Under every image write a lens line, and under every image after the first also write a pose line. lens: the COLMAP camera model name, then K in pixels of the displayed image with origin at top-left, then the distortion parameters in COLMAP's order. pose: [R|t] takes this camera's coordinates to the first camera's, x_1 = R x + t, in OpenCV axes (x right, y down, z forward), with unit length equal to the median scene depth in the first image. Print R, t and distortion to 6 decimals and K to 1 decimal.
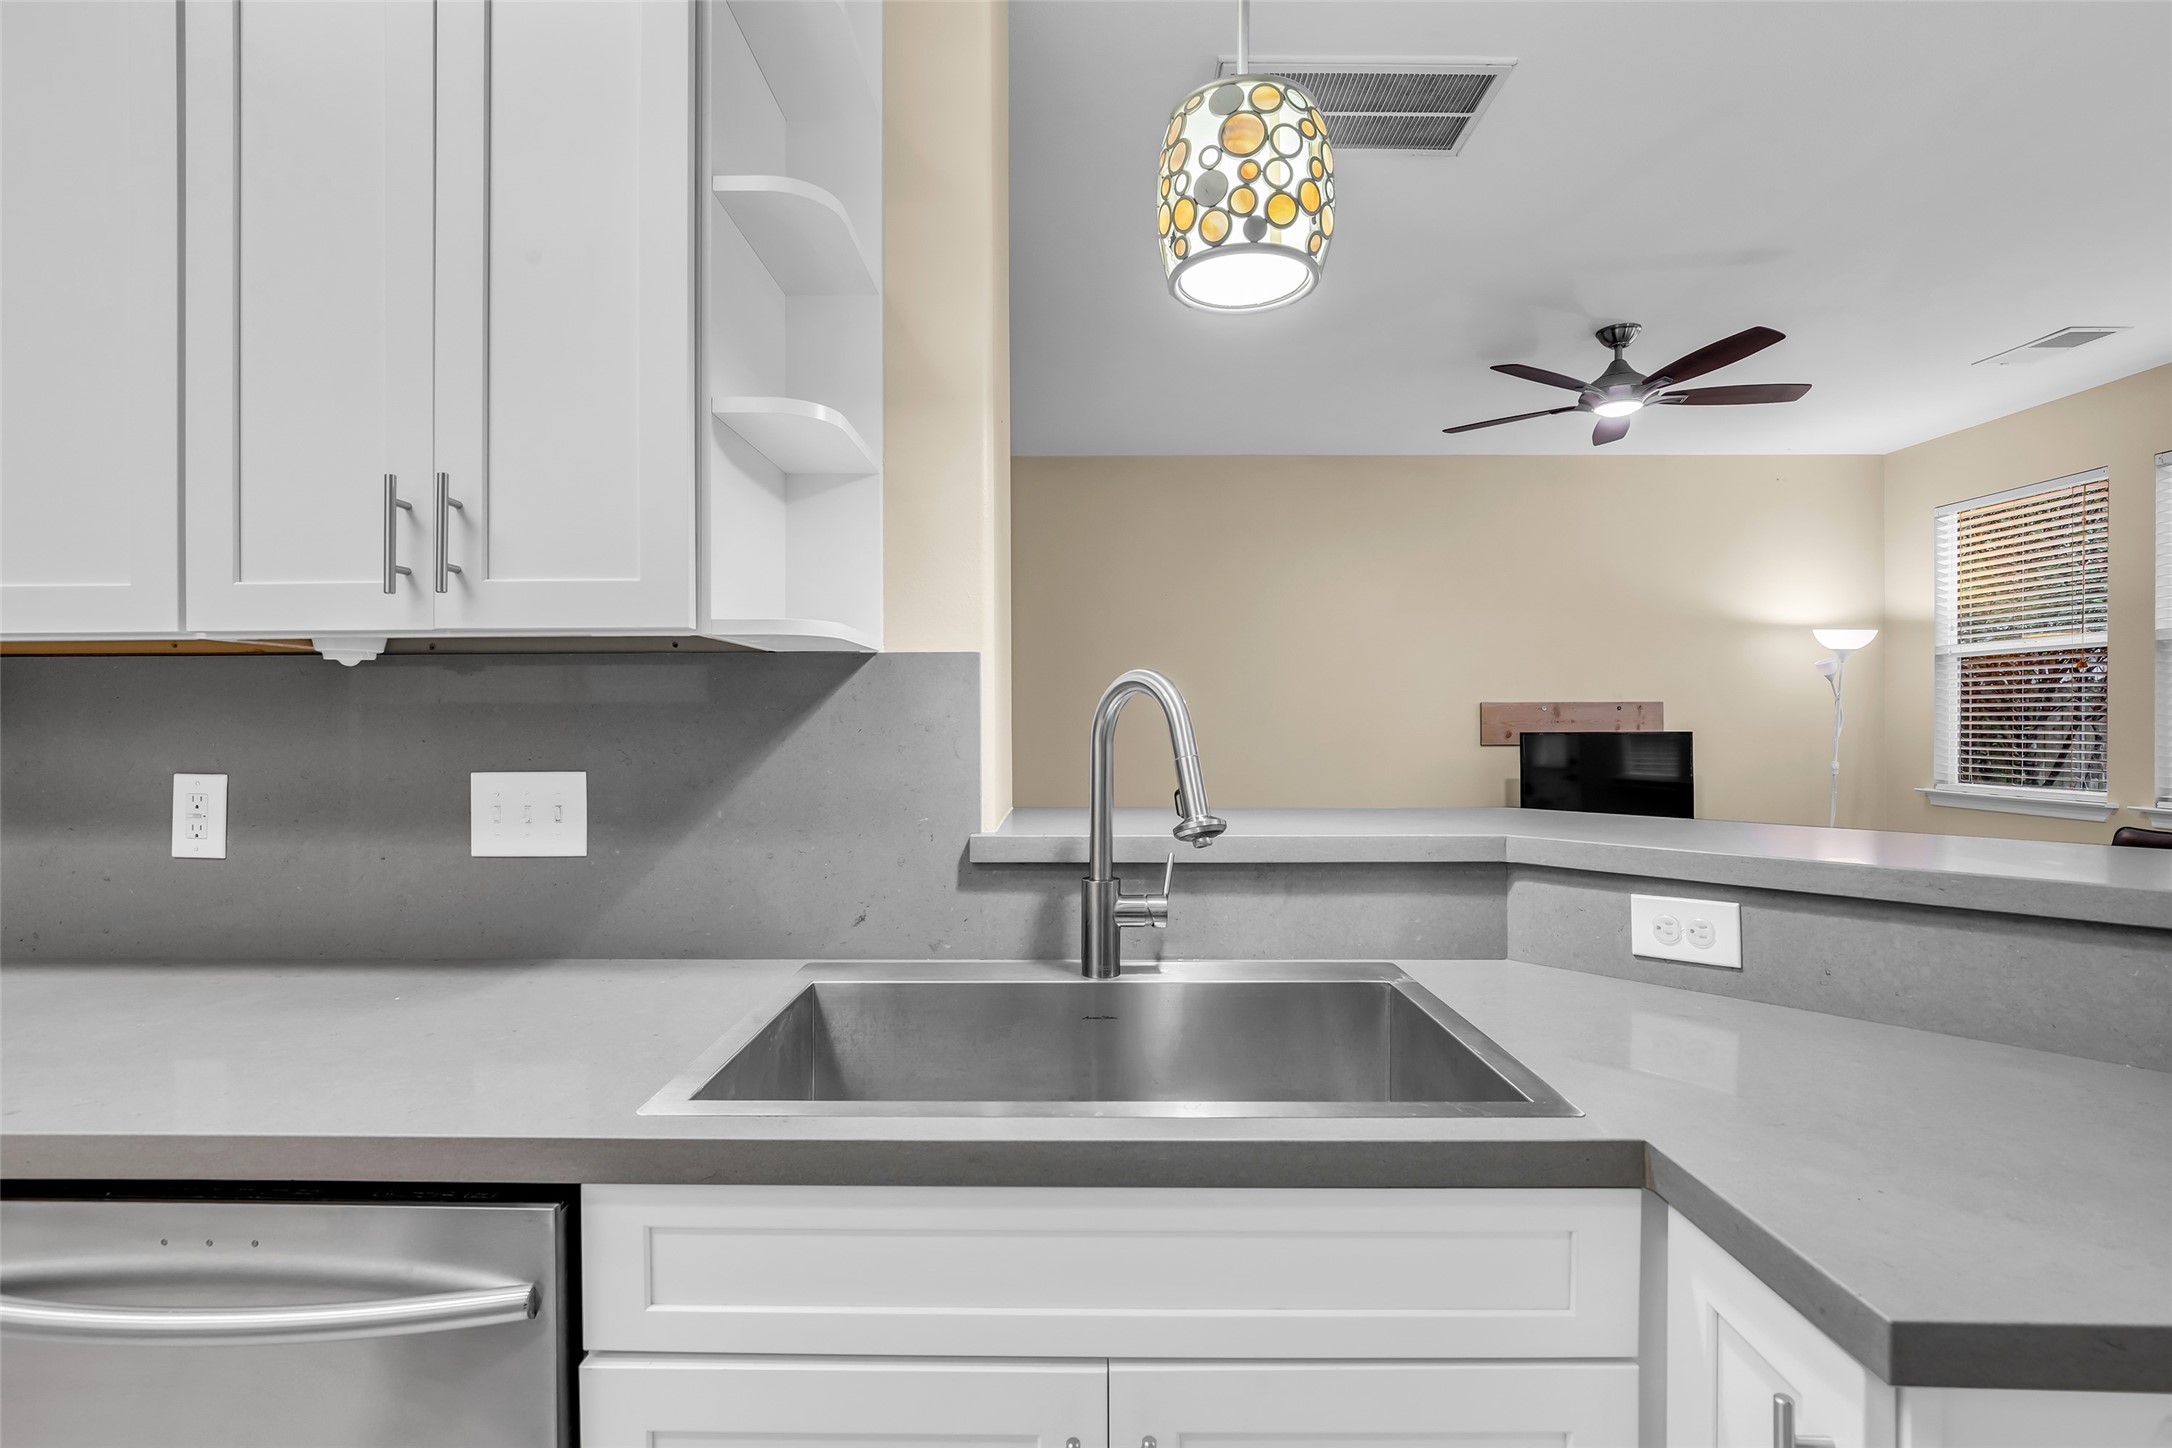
lens RADIAL K [[998.7, 0, 1076.1], [0, 998.7, 724.0], [0, 0, 1]] dist [-0.013406, 0.000565]
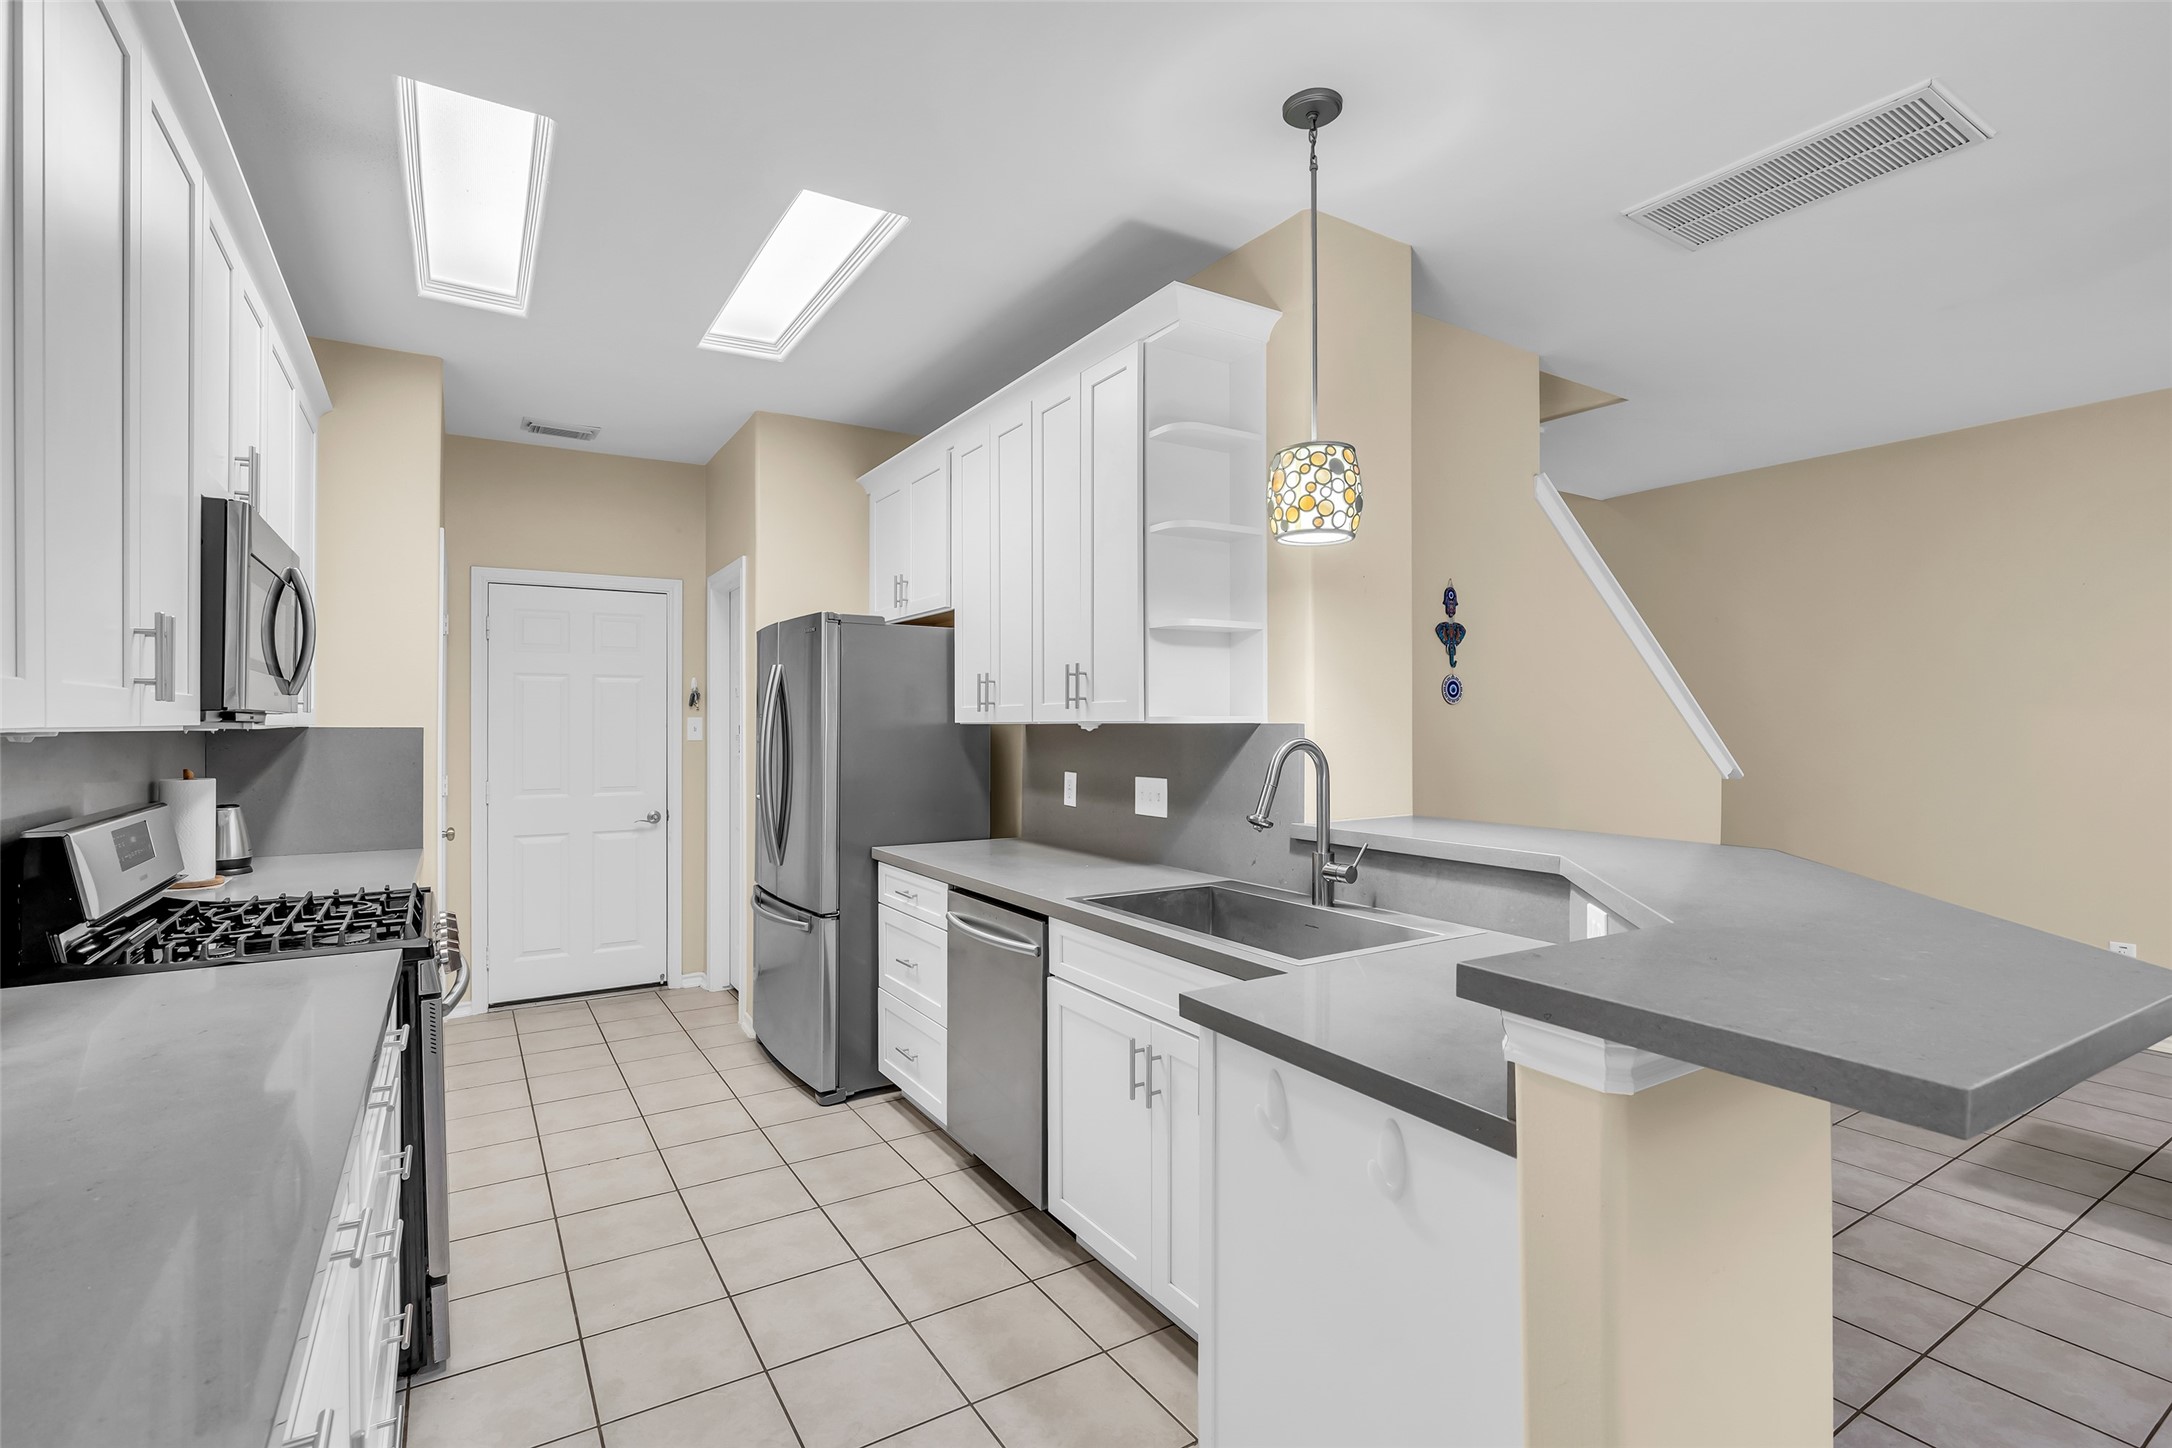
lens RADIAL K [[998.7, 0, 1076.1], [0, 998.7, 724.0], [0, 0, 1]] dist [-0.013406, 0.000565]
pose [[0.536032, 0.001779, -0.844196, 1.233433], [-0.002635, 0.999996, 0.000434, -0.071358], [0.844194, 0.001992, 0.536035, -0.324485]]
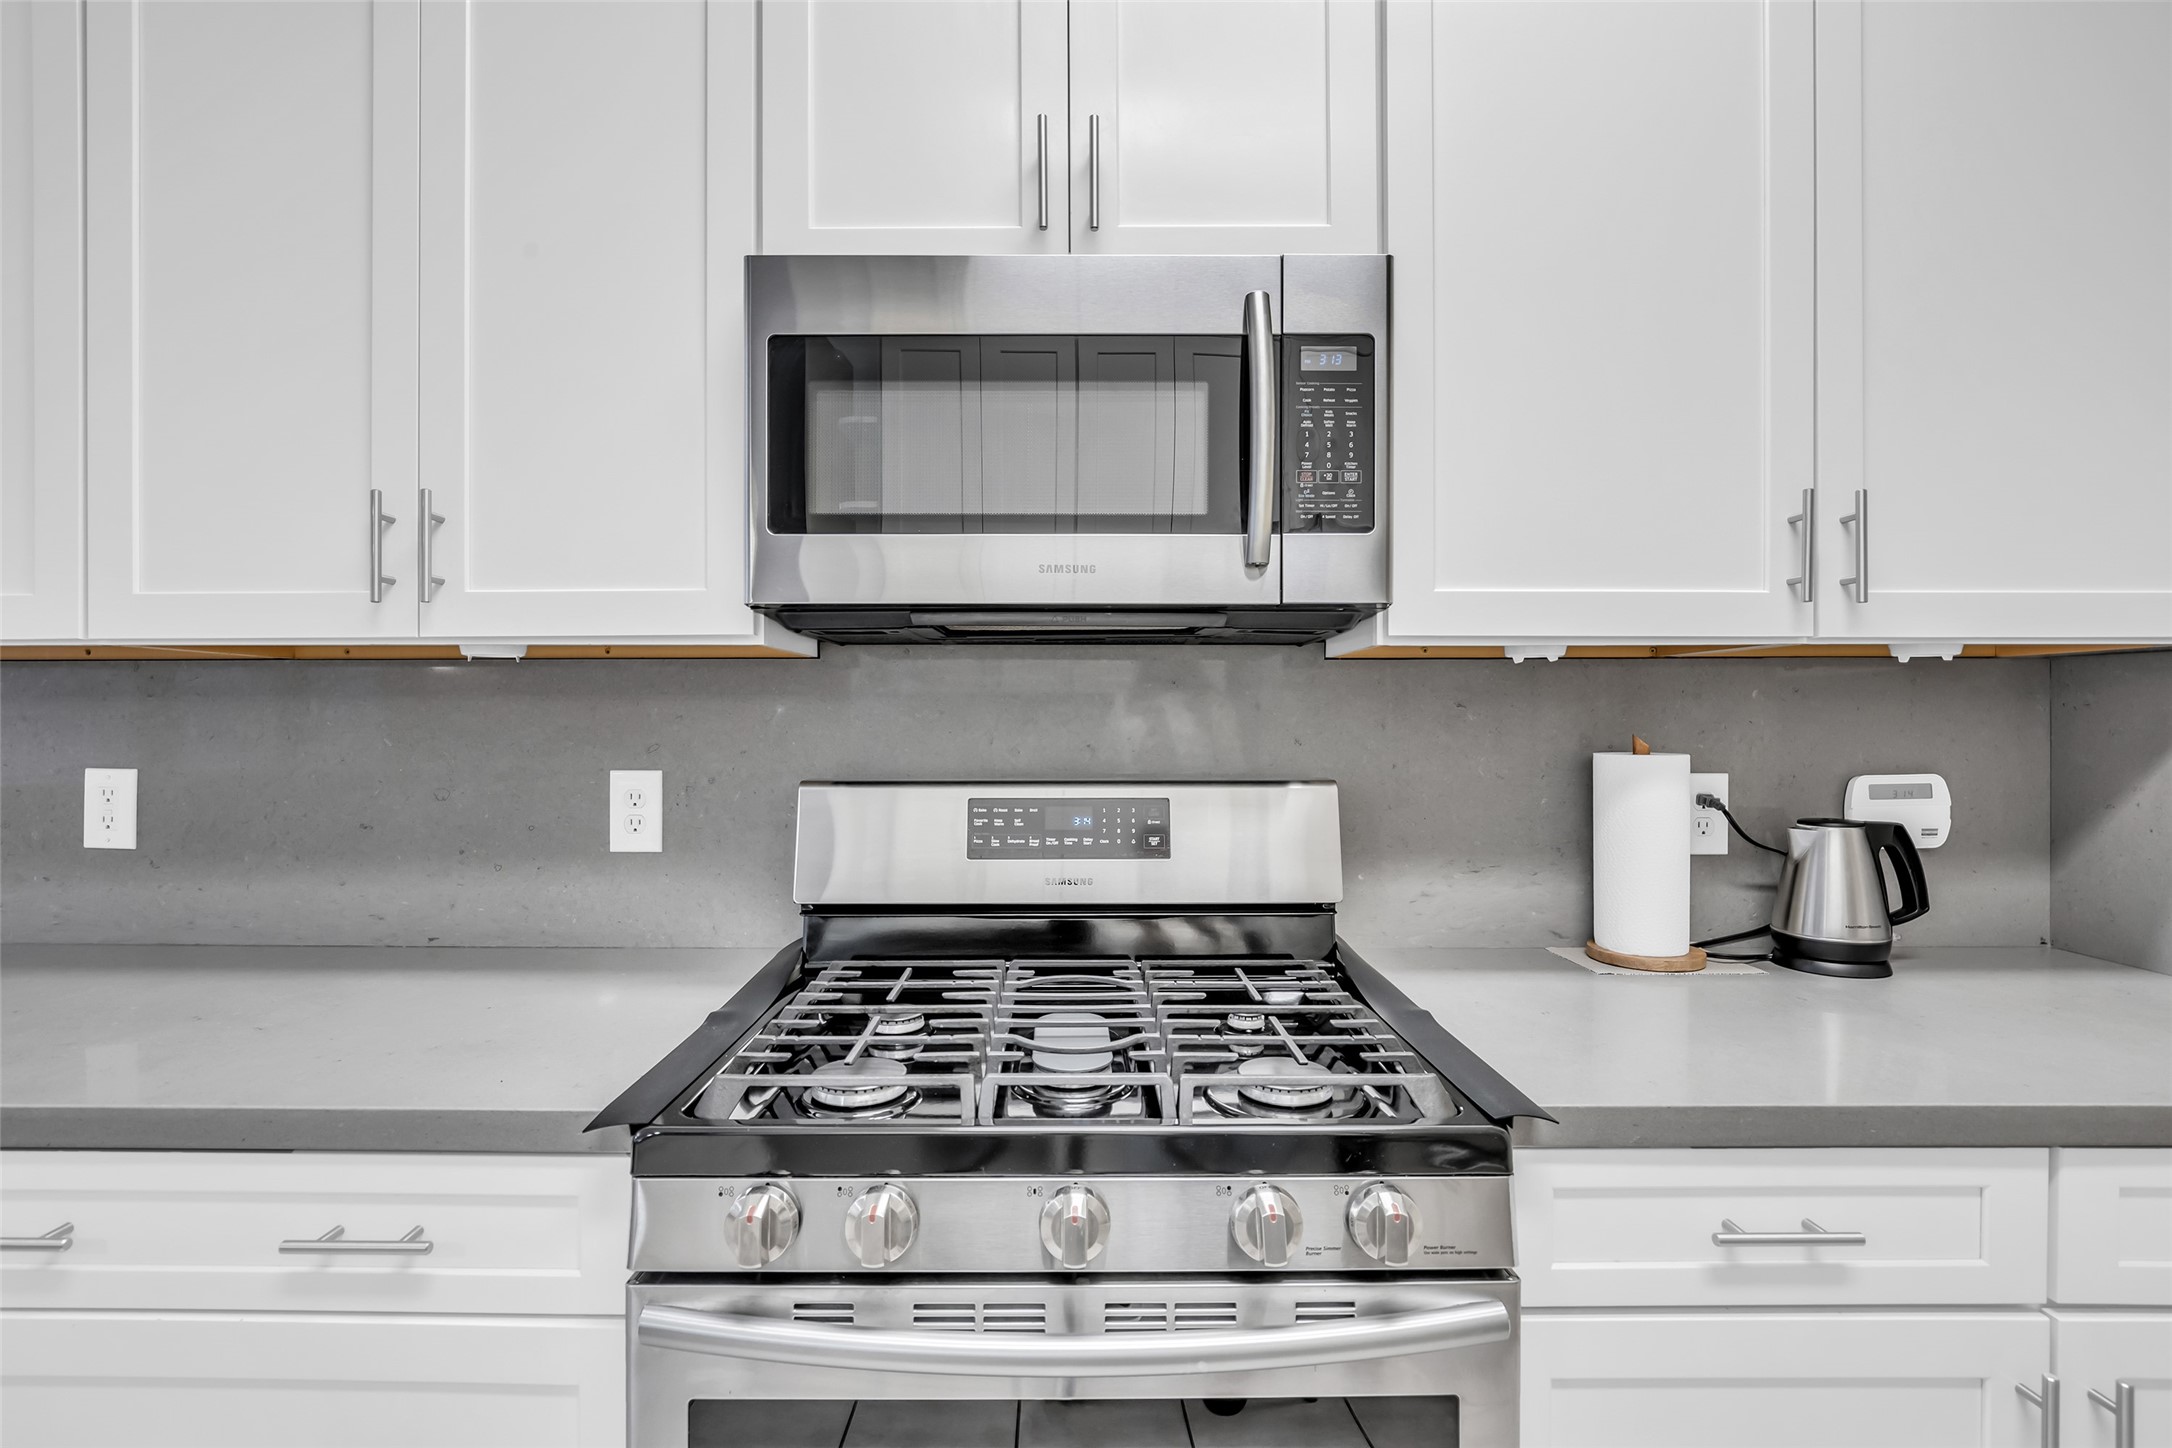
lens RADIAL K [[1024.0, 0, 1036.8], [0, 1024.0, 744.2], [0, 0, 1]] dist [-0.018063, 0.005068]
pose [[-0.999997, 0.001127, -0.002071, -0.681441], [0.001053, 0.999368, 0.035540, -0.006464], [0.002109, 0.035538, -0.999366, 0.255041]]
